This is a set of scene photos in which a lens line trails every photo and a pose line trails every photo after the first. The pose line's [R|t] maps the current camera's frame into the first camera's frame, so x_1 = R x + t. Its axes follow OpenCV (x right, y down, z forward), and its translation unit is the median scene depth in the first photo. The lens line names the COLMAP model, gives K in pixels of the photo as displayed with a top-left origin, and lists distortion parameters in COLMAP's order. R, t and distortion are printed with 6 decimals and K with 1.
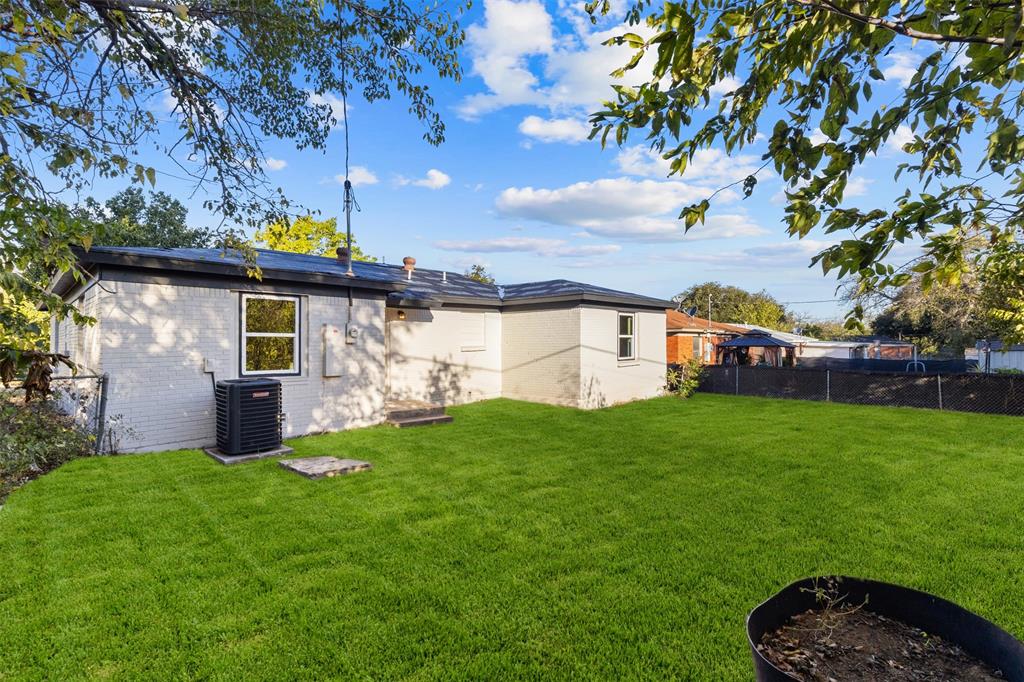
lens RADIAL K [[474.0, 0, 510.9], [0, 474.0, 341.3], [0, 0, 1]] dist [0.002895, 0.001256]
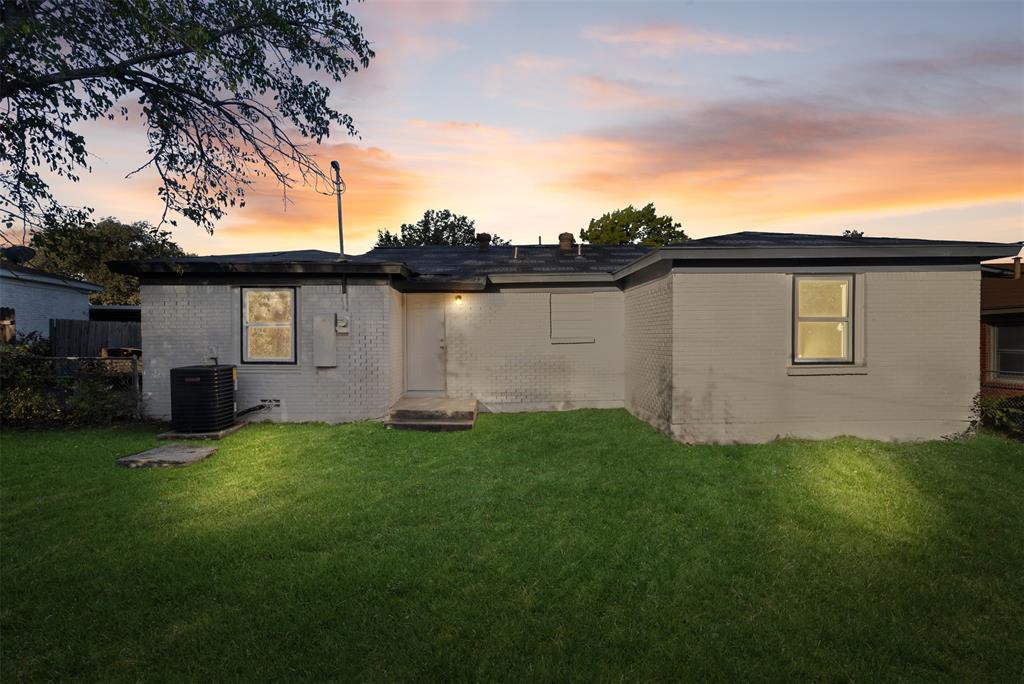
lens RADIAL K [[474.0, 0, 511.0], [0, 474.0, 339.3], [0, 0, 1]] dist [0.002895, 0.001256]
pose [[0.682328, 0.006910, -0.731014, 0.591376], [-0.000319, 0.999958, 0.009154, 0.007480], [0.731046, -0.006013, 0.682301, 0.608398]]
